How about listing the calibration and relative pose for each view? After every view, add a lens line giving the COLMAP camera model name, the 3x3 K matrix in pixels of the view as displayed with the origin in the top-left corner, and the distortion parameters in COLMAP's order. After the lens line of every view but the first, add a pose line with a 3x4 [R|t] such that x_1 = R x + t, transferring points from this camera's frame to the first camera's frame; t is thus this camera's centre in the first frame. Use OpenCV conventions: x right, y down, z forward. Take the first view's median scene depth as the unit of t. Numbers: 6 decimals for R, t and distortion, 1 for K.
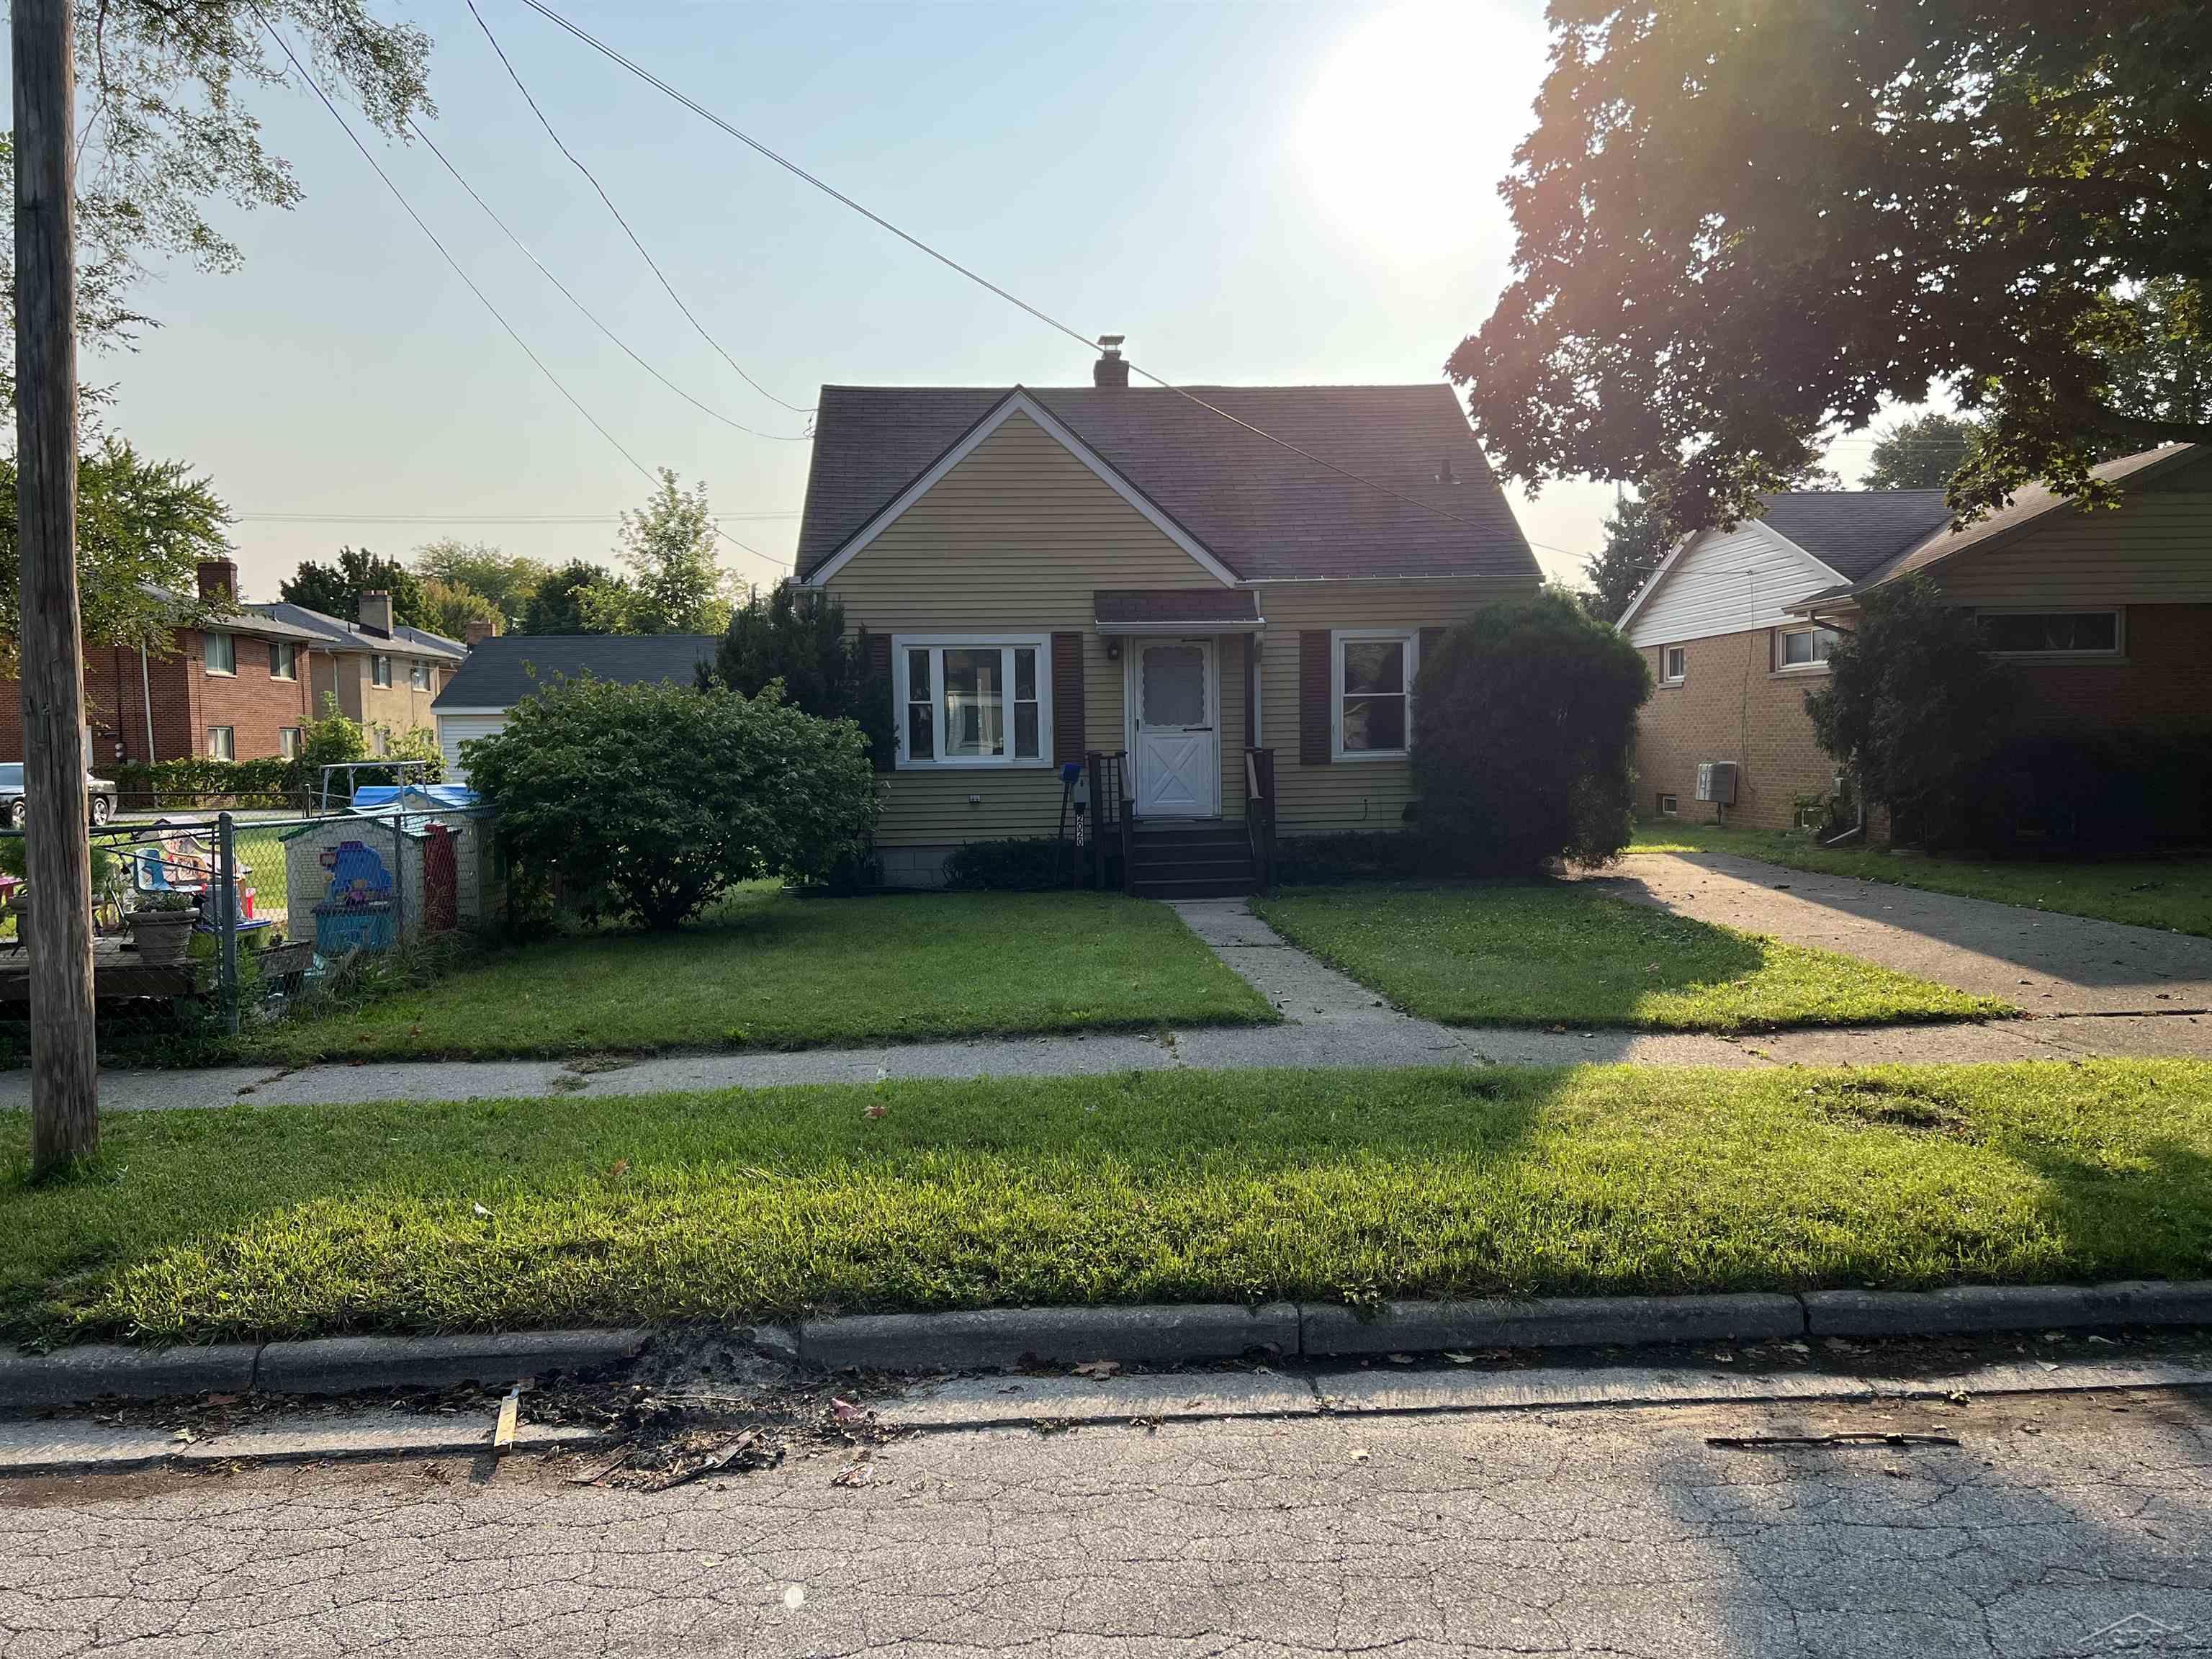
lens RADIAL K [[1659.1, 0, 1106.0], [0, 1659.1, 829.5], [0, 0, 1]] dist [0.095398, -0.155484]
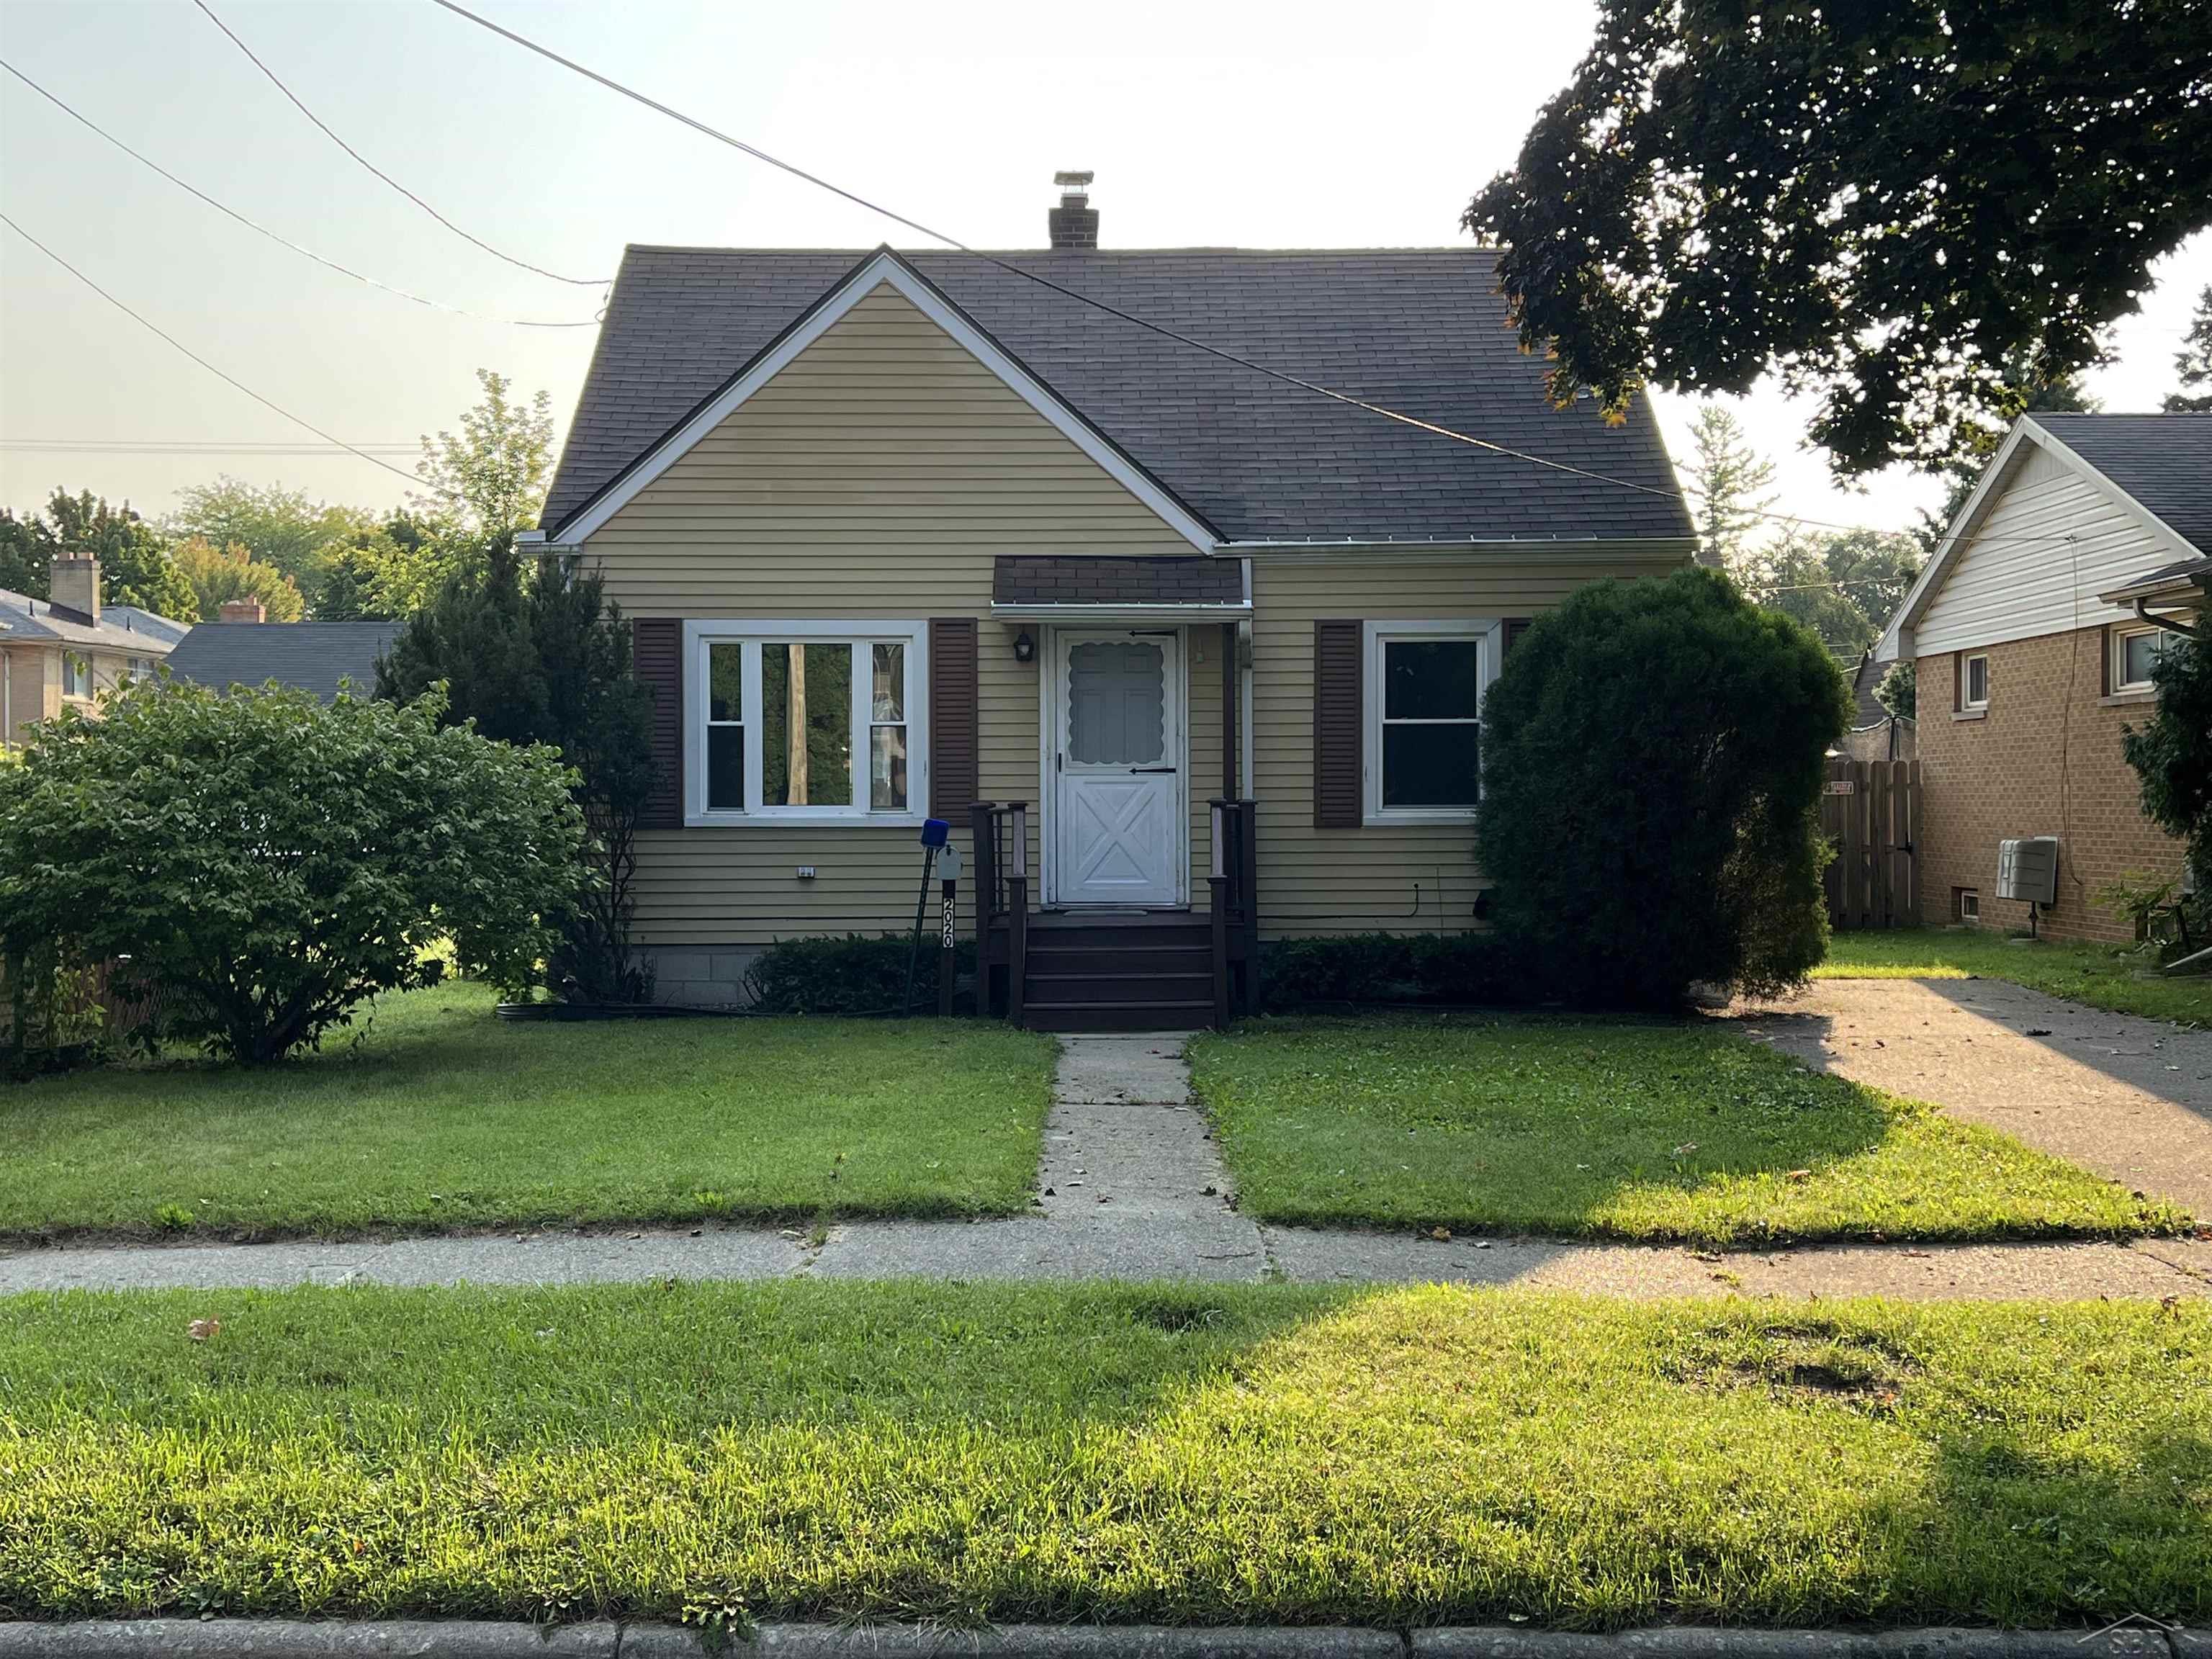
lens RADIAL K [[2600.1, 0, 1106.3], [0, 2600.1, 790.6], [0, 0, 1]] dist [0.118714, -0.255383]
pose [[0.998142, 0.013915, -0.059314, 0.098932], [-0.017199, 0.998325, -0.055231, 0.003515], [0.058447, 0.056149, 0.996710, -0.007931]]
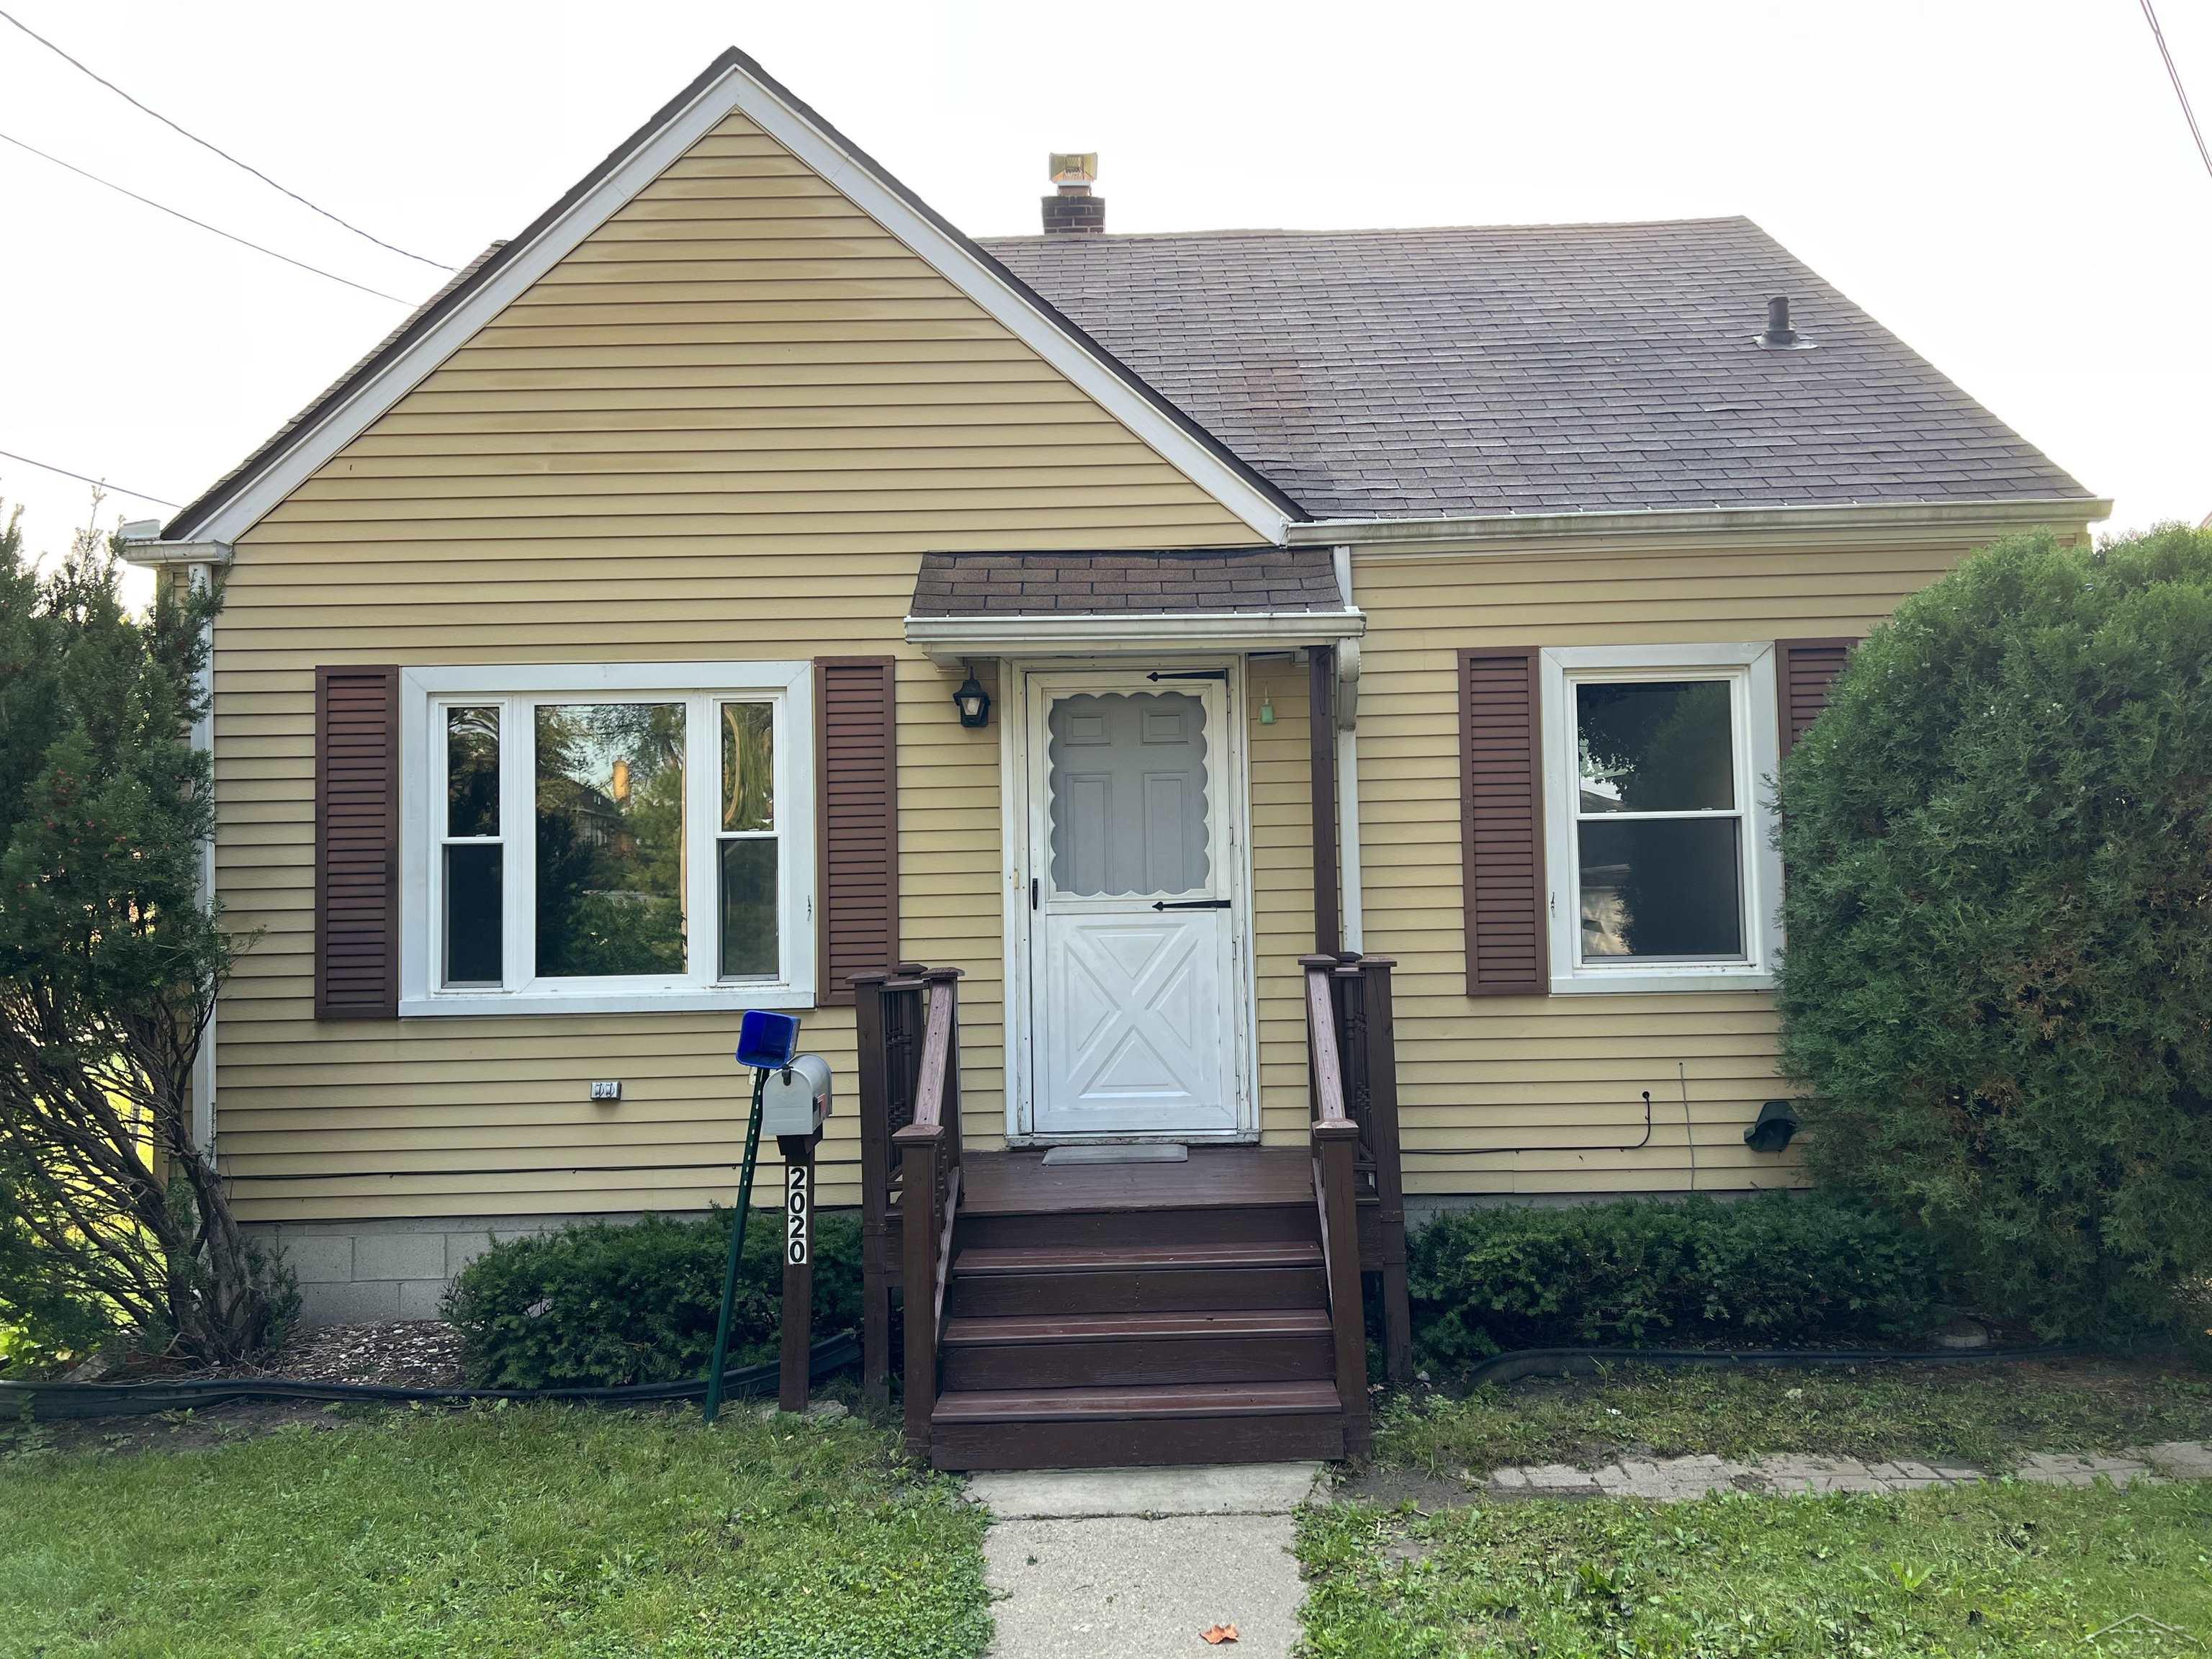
lens RADIAL K [[1659.1, 0, 1106.0], [0, 1659.1, 829.5], [0, 0, 1]] dist [0.095398, -0.155484]
pose [[0.996301, -0.008322, -0.085532, 0.069519], [-0.001117, 0.993962, -0.109715, -0.036376], [0.085928, 0.109405, 0.990276, 0.628666]]
